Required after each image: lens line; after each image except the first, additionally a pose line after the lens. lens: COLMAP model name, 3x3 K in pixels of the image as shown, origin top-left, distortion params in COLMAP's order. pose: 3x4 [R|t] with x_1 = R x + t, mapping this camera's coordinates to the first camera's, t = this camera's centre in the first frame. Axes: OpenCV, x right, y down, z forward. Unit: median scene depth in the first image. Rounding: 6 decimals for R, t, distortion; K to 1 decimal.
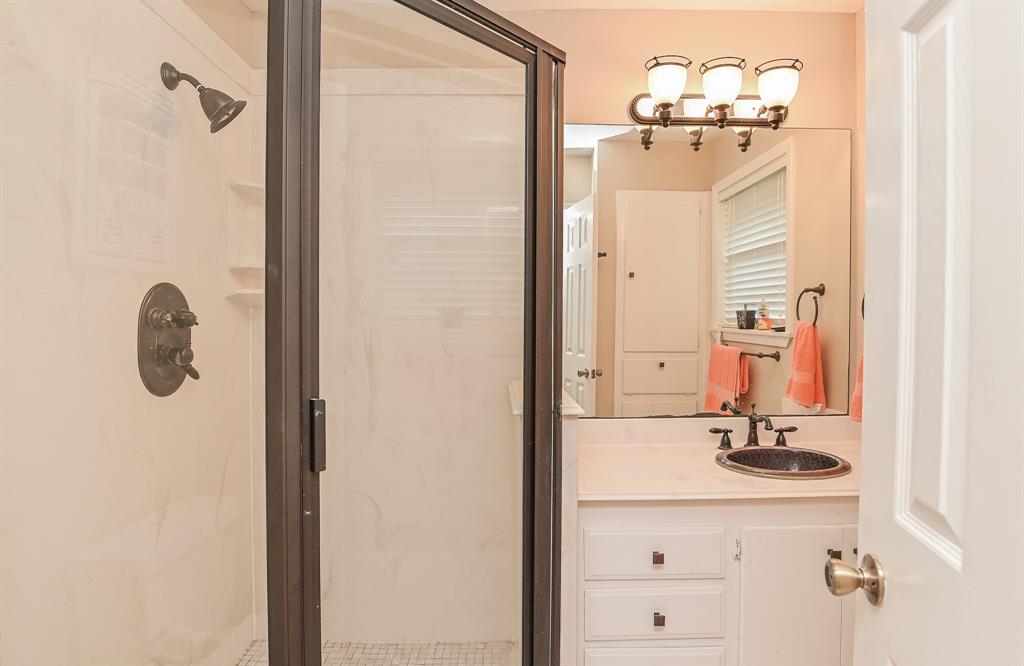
lens RADIAL K [[542.3, 0, 513.9], [0, 542.3, 328.0], [0, 0, 1]] dist [-0.007722, -0.001114]
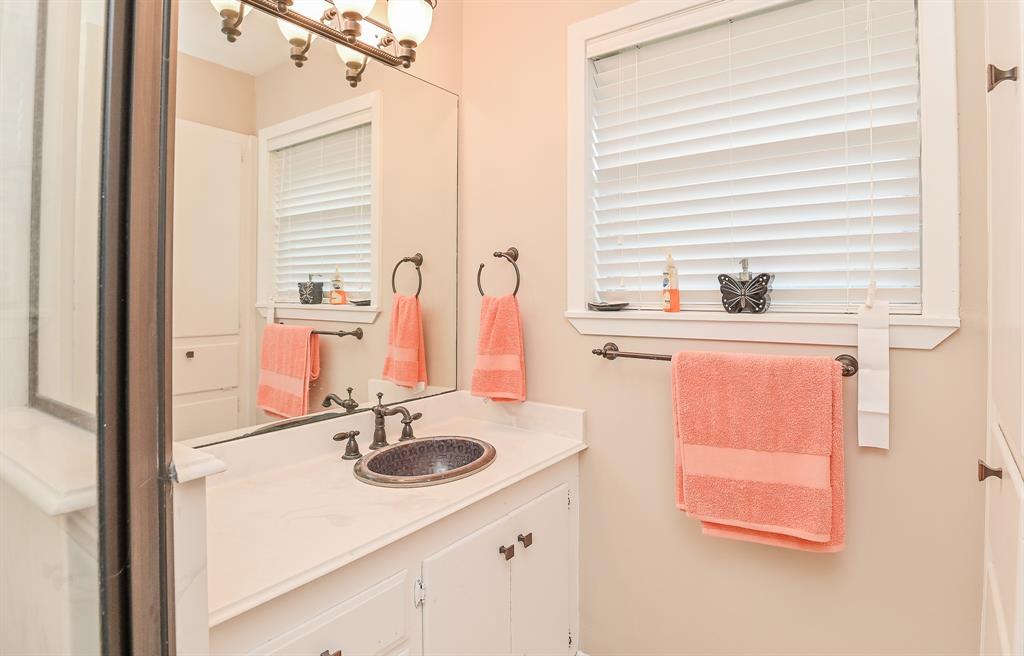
lens RADIAL K [[542.3, 0, 537.8], [0, 542.3, 290.0], [0, 0, 1]] dist [-0.007722, -0.001114]
pose [[0.591270, 0.002227, 0.806471, -0.064311], [0.018663, 0.999691, -0.016444, 0.000888], [-0.806258, 0.024774, 0.591046, 0.265855]]
